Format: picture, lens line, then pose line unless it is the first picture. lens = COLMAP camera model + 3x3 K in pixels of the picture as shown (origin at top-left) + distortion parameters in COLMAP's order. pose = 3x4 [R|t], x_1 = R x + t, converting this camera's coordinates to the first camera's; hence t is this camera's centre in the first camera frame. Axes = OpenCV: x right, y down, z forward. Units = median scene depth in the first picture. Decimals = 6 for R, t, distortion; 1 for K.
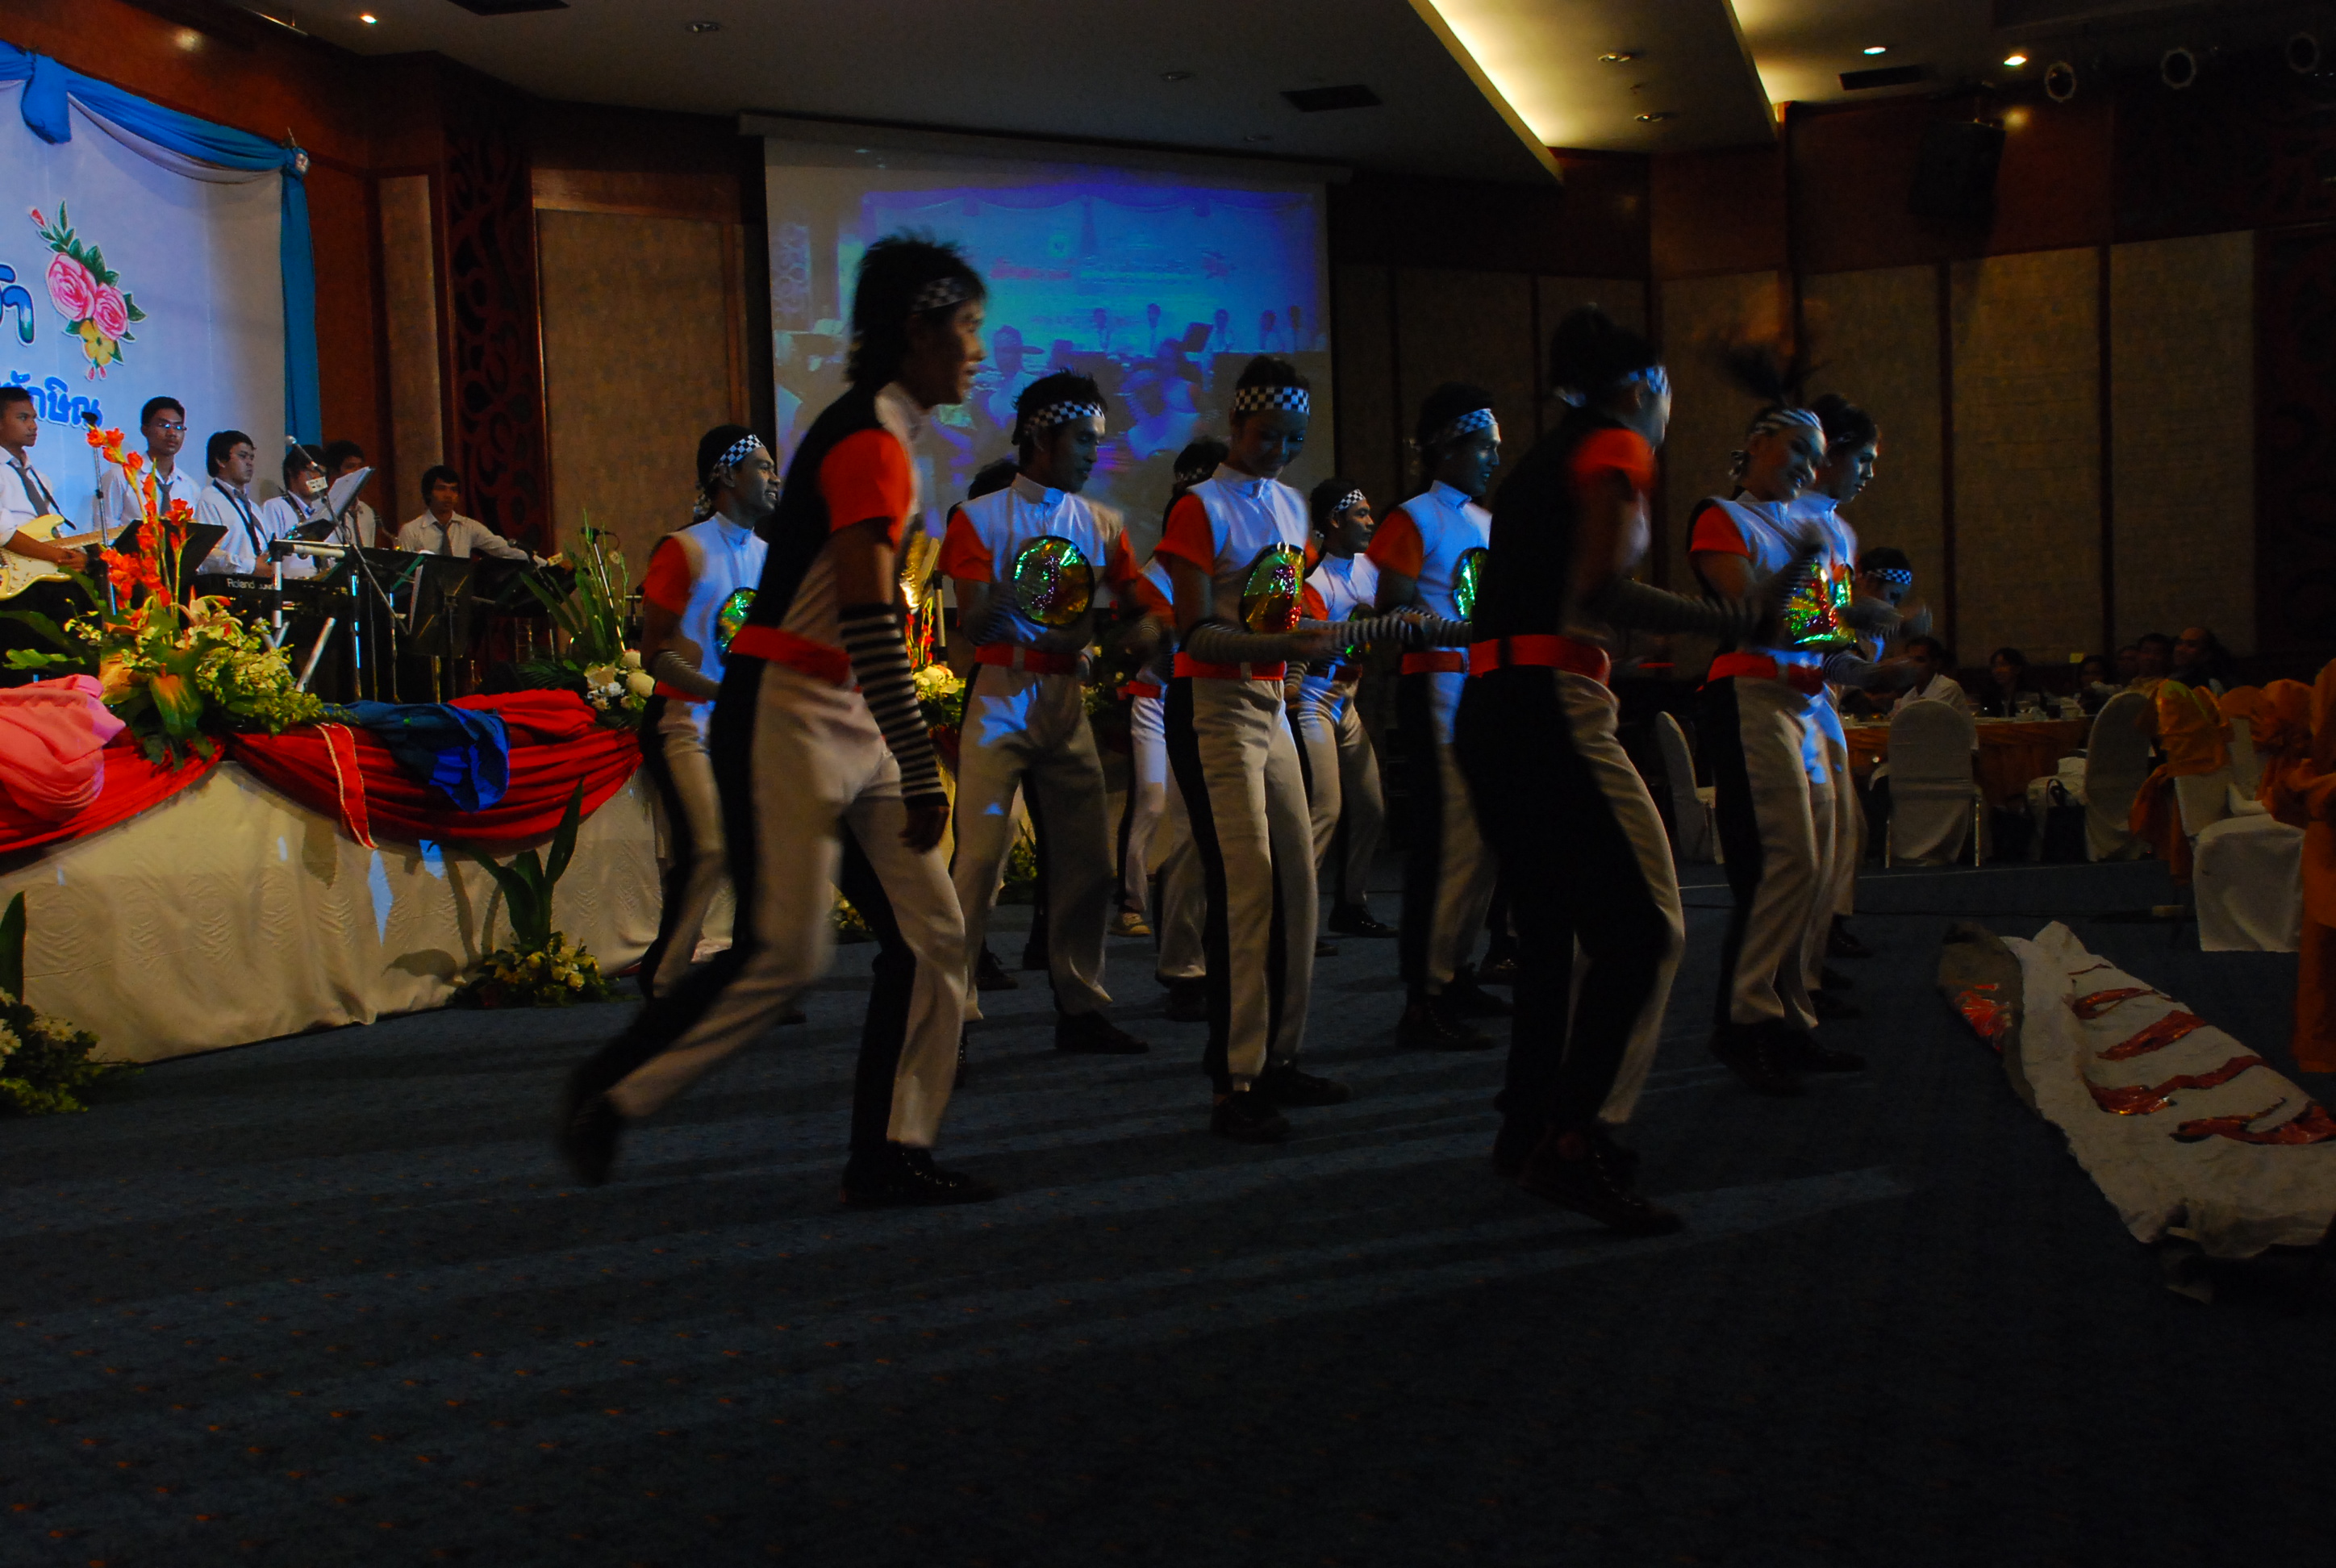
lens RADIAL K [[2675.9, 0, 1181.2], [0, 2675.9, 840.0], [0, 0, 1]] dist [-0.007317, 0.428093]
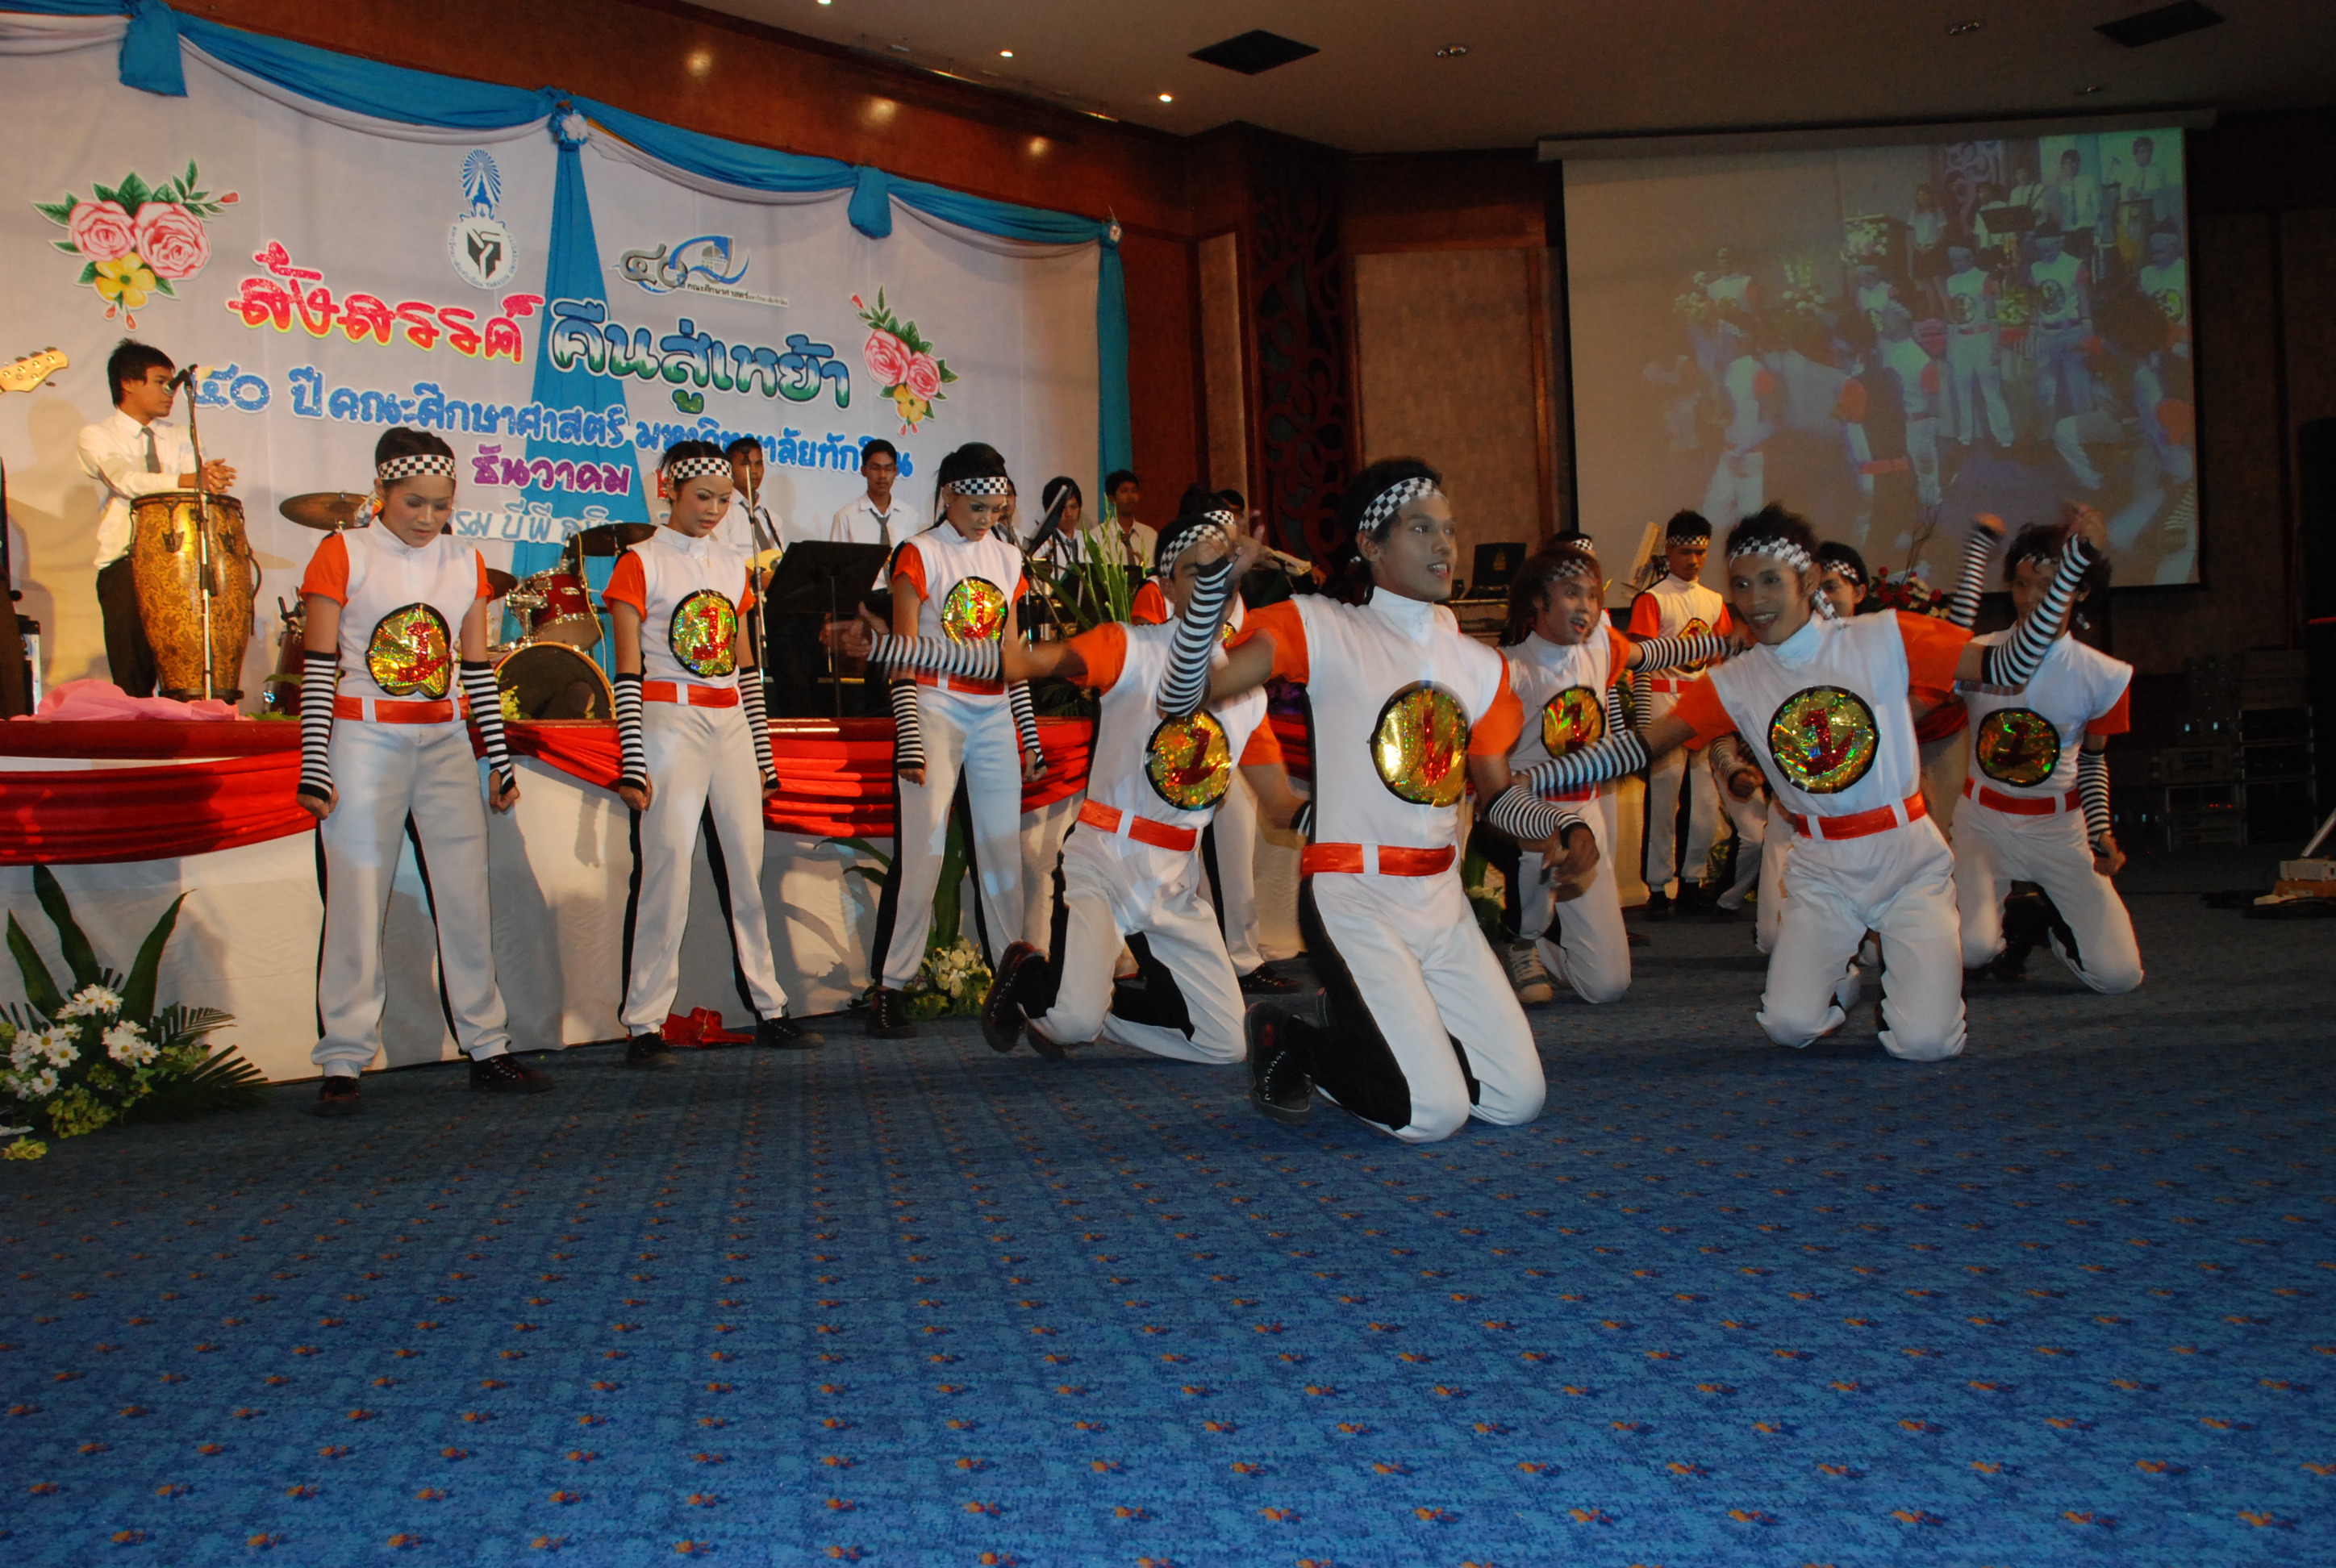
lens RADIAL K [[2152.4, 0, 1183.9], [0, 2152.4, 833.5], [0, 0, 1]] dist [-0.093158, 0.207272]
pose [[0.887980, -0.004174, -0.459864, 0.134016], [0.003484, 0.999991, -0.002349, 0.001154], [0.459870, 0.000483, 0.887986, 0.278995]]
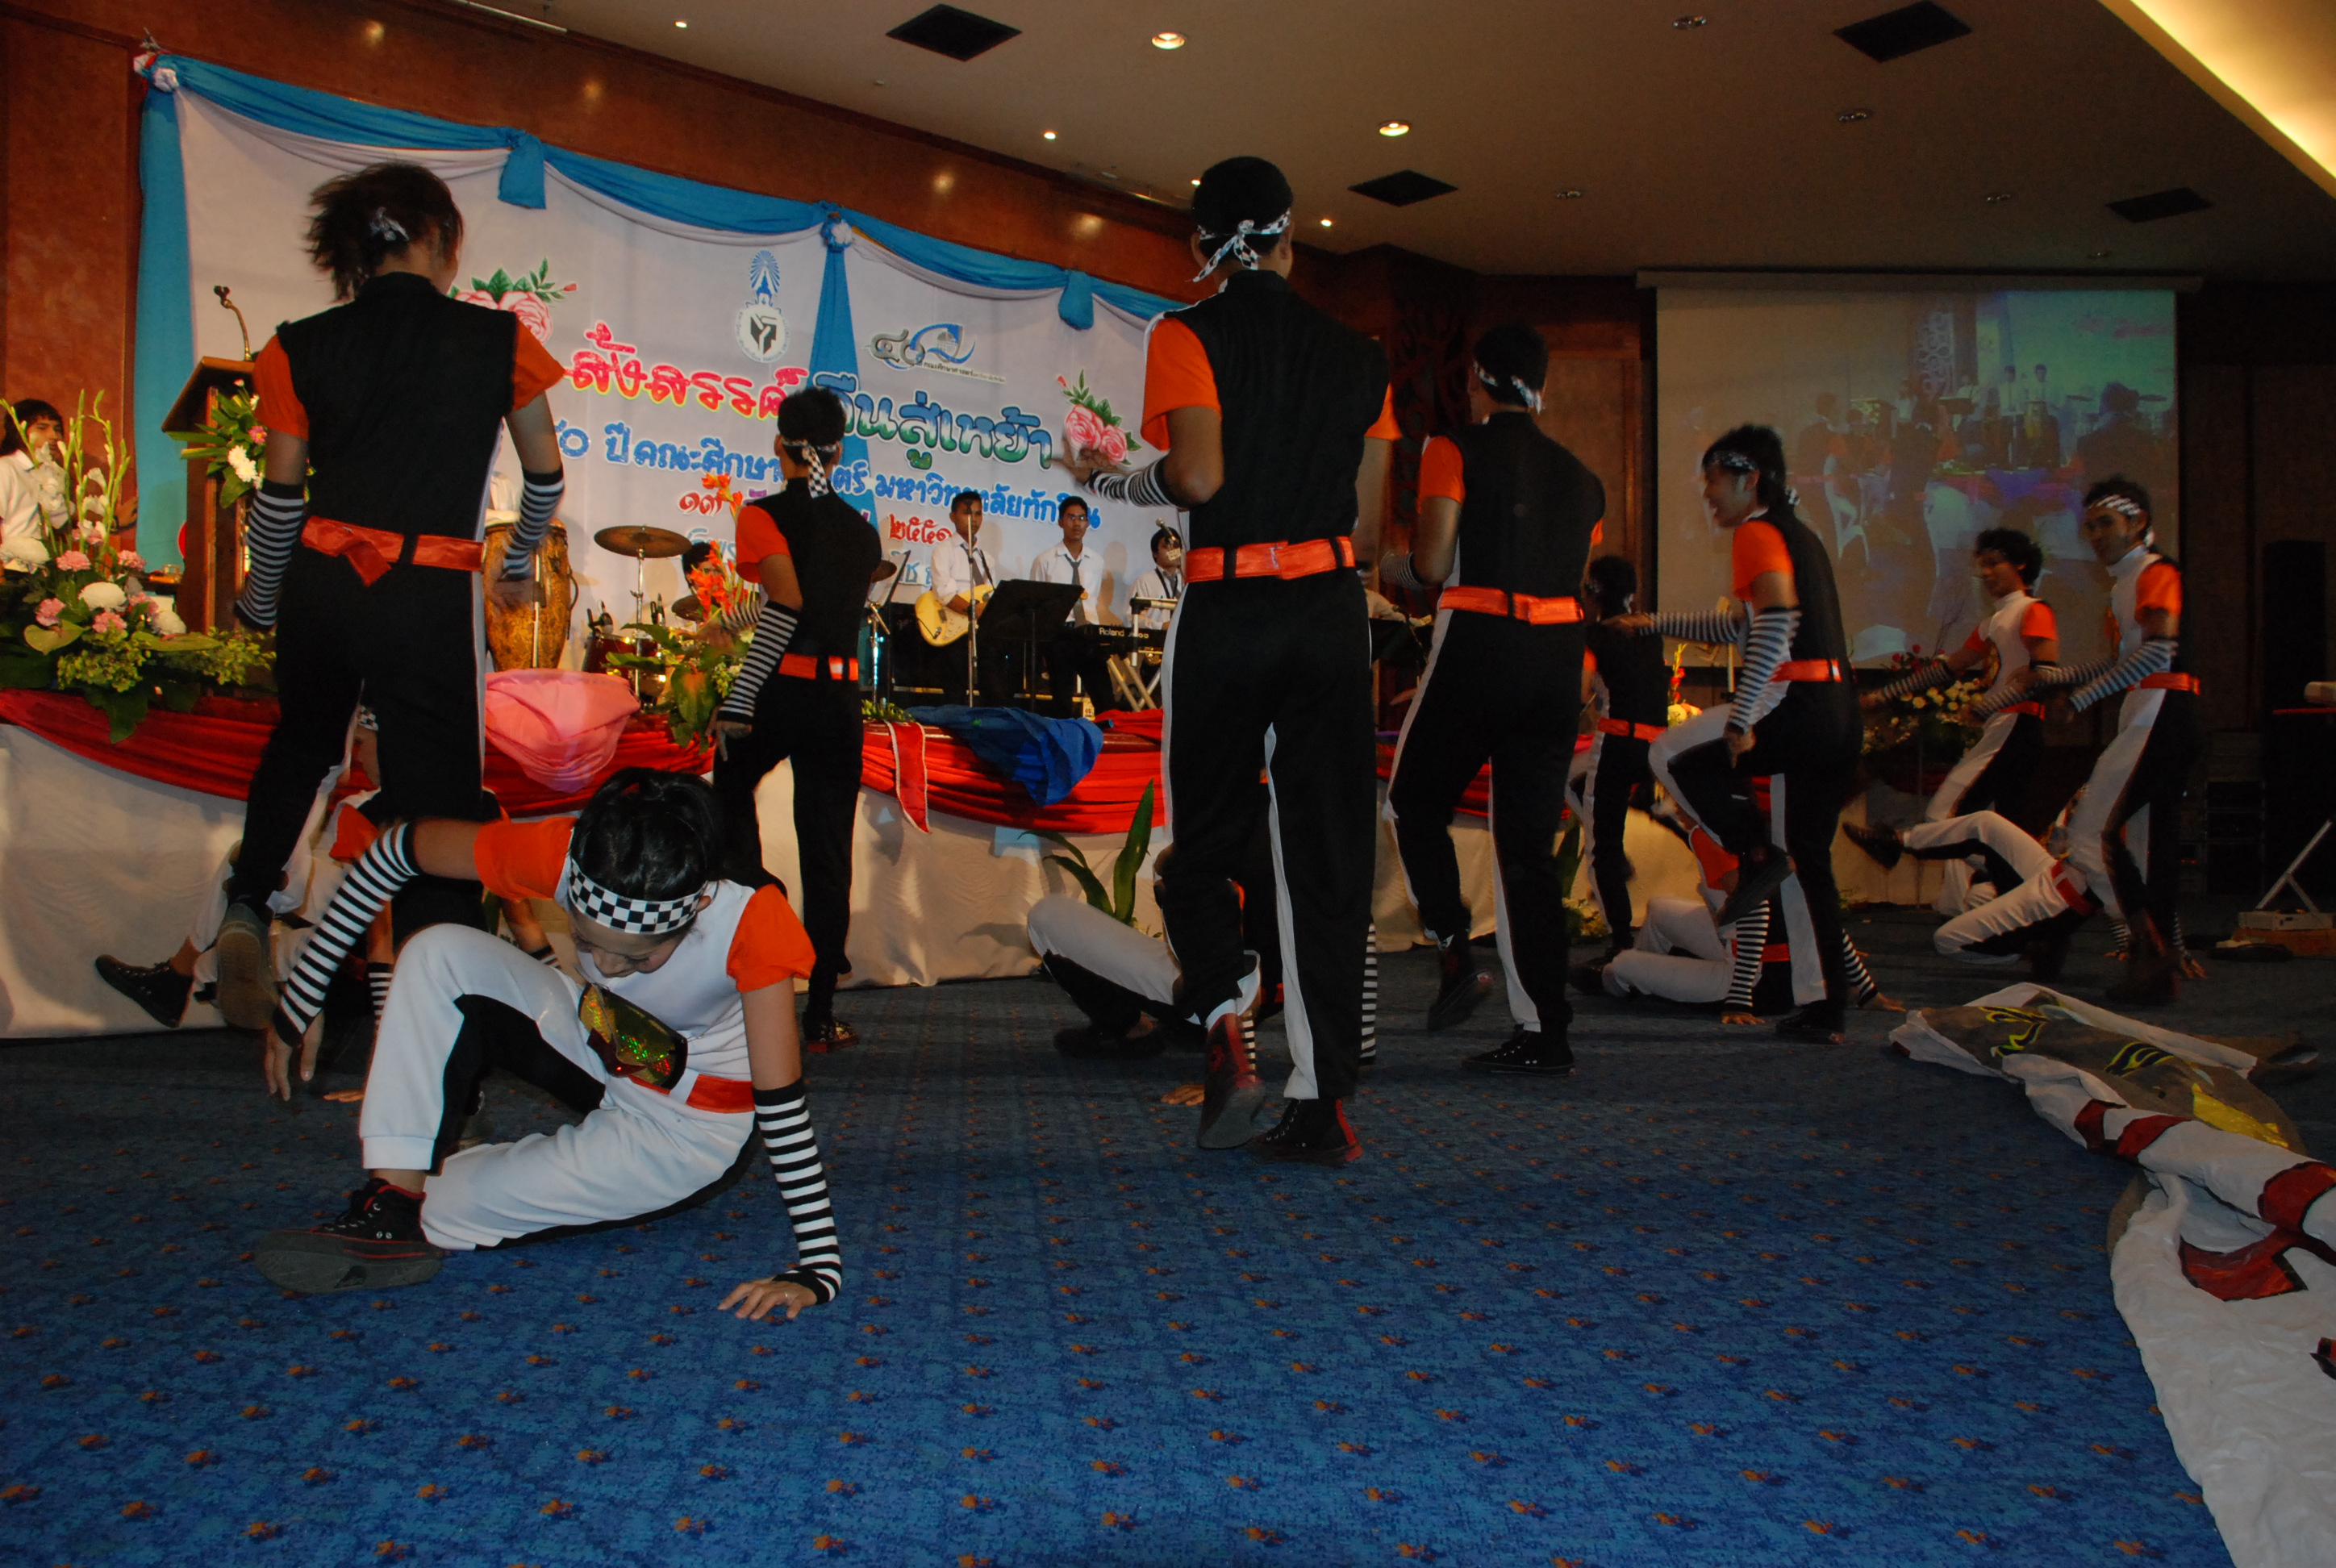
lens RADIAL K [[1826.5, 0, 1179.6], [0, 1826.5, 835.7], [0, 0, 1]] dist [-0.161076, 0.119853]
pose [[0.856776, 0.042113, -0.513966, 0.127089], [-0.048619, 0.998817, 0.000794, -0.000309], [0.513391, 0.024308, 0.857810, 0.268381]]
